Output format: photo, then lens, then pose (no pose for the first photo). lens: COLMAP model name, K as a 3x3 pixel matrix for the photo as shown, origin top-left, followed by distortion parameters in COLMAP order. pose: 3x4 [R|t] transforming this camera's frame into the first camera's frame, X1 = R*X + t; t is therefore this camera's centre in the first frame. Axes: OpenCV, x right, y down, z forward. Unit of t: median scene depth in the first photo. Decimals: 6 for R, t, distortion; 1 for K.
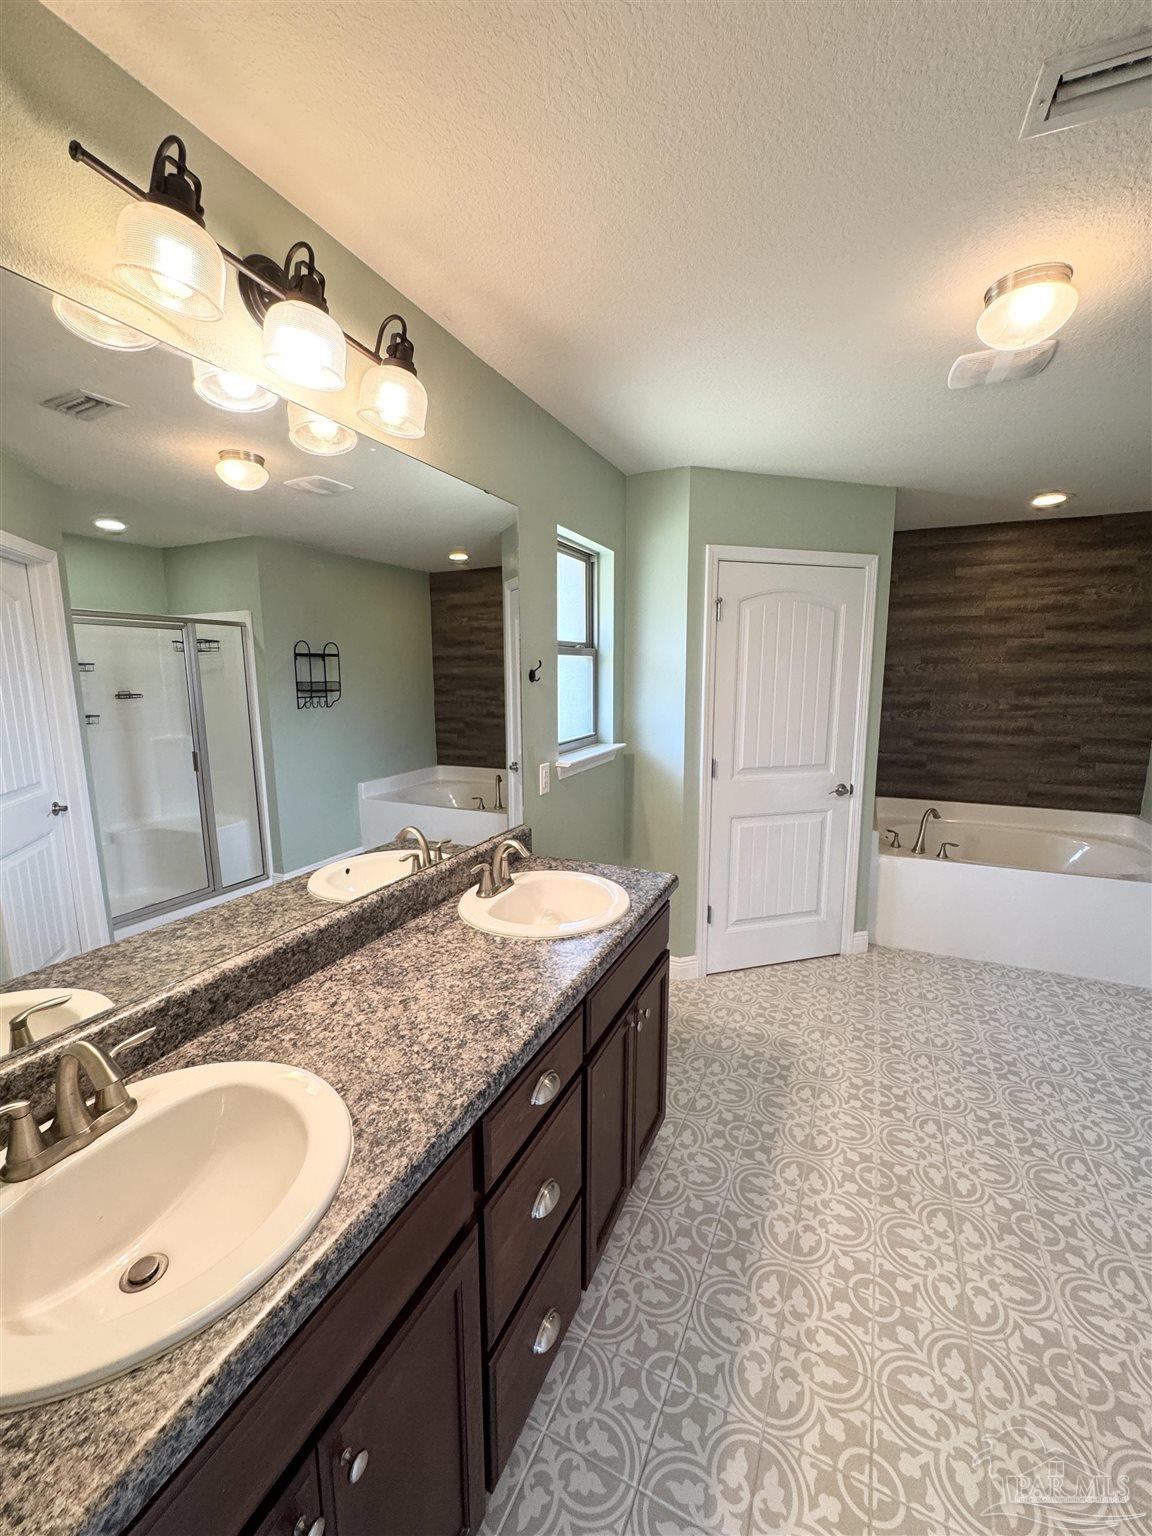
lens RADIAL K [[618.1, 0, 577.6], [0, 618.1, 766.8], [0, 0, 1]] dist [-0.004490, 0.000980]
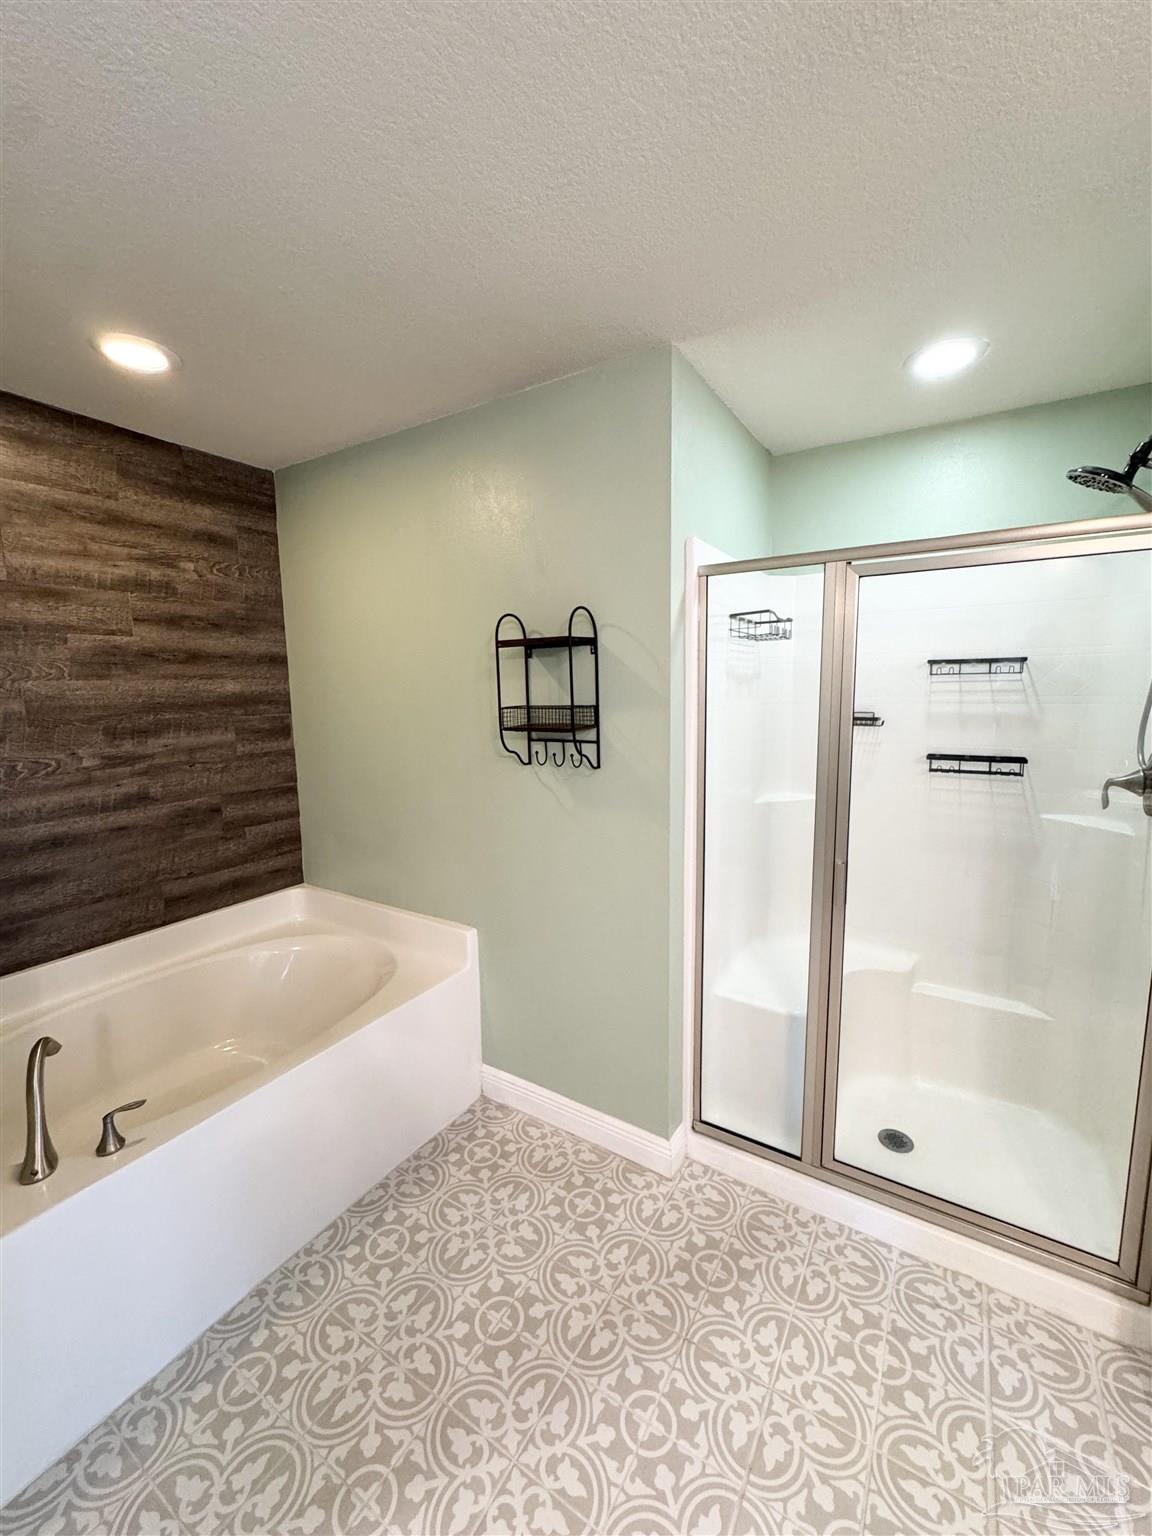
lens RADIAL K [[618.1, 0, 577.6], [0, 618.1, 766.8], [0, 0, 1]] dist [-0.004490, 0.000980]
pose [[0.129481, -0.131686, 0.982799, 0.230624], [0.166556, 0.979949, 0.109361, -0.083817], [-0.977494, 0.149531, 0.148818, 0.526547]]
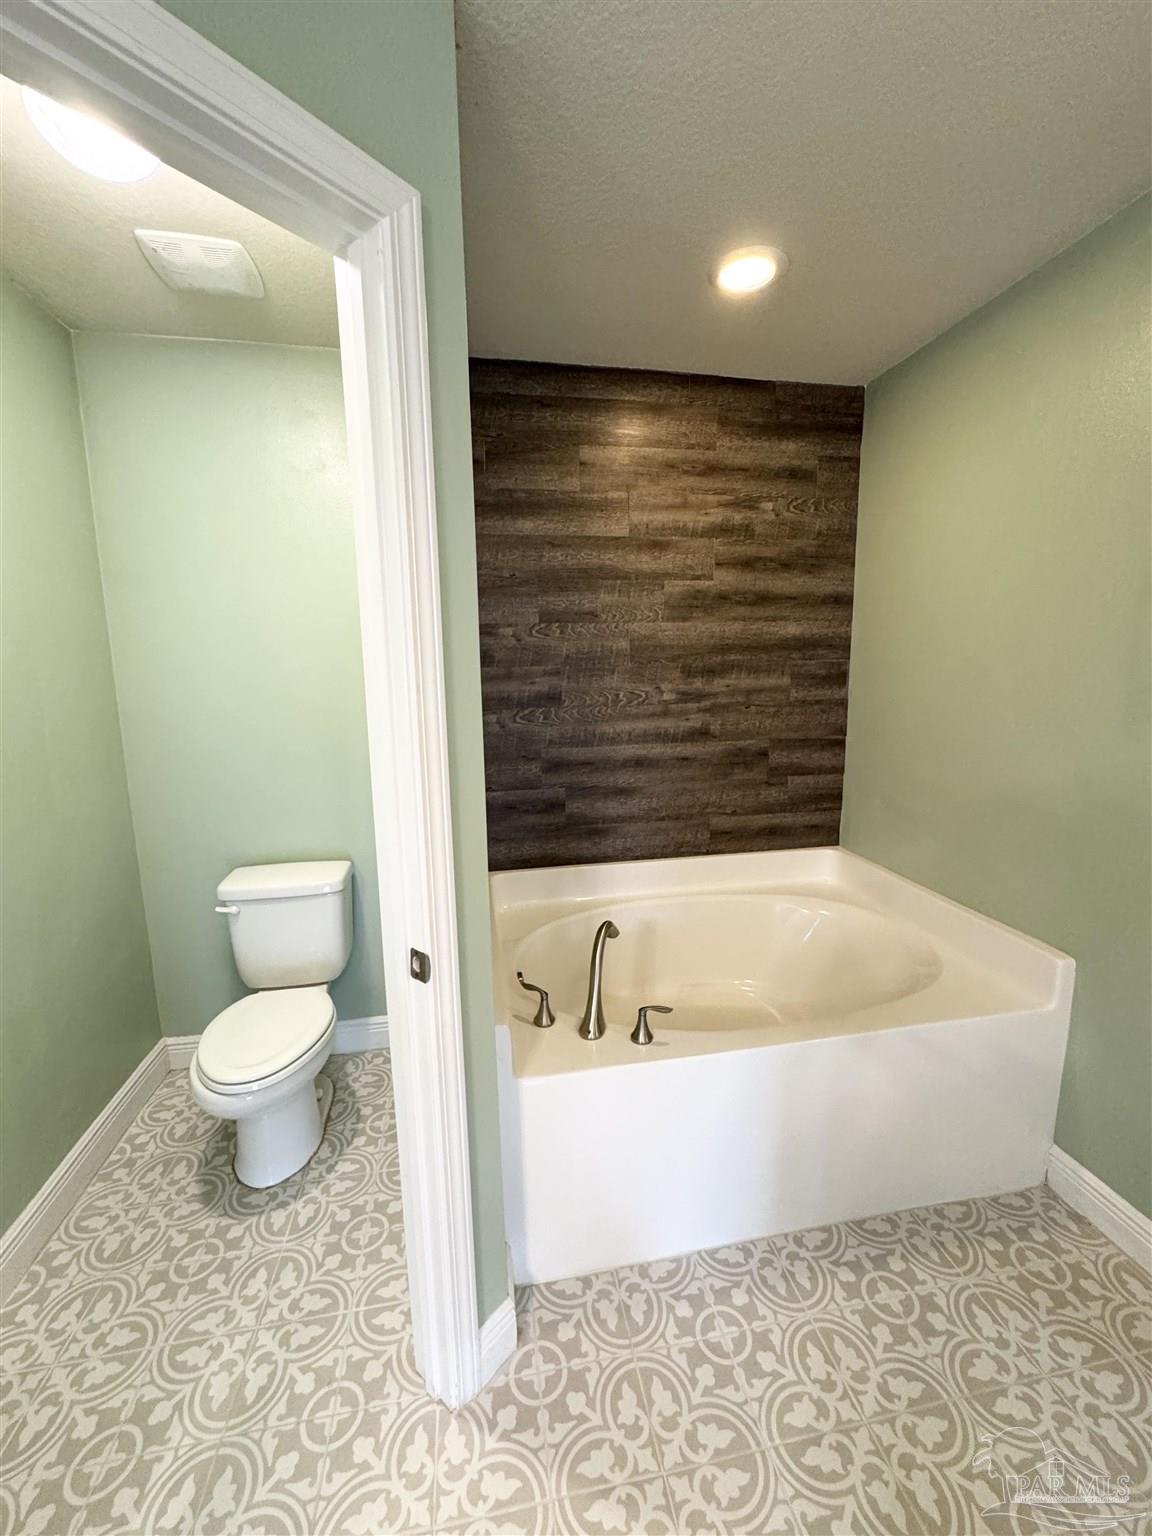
lens RADIAL K [[618.1, 0, 577.6], [0, 618.1, 766.8], [0, 0, 1]] dist [-0.004490, 0.000980]
pose [[0.818894, -0.101847, 0.564836, 0.283110], [0.100519, 0.994369, 0.033565, -0.060009], [-0.565074, 0.029290, 0.824520, 0.575534]]
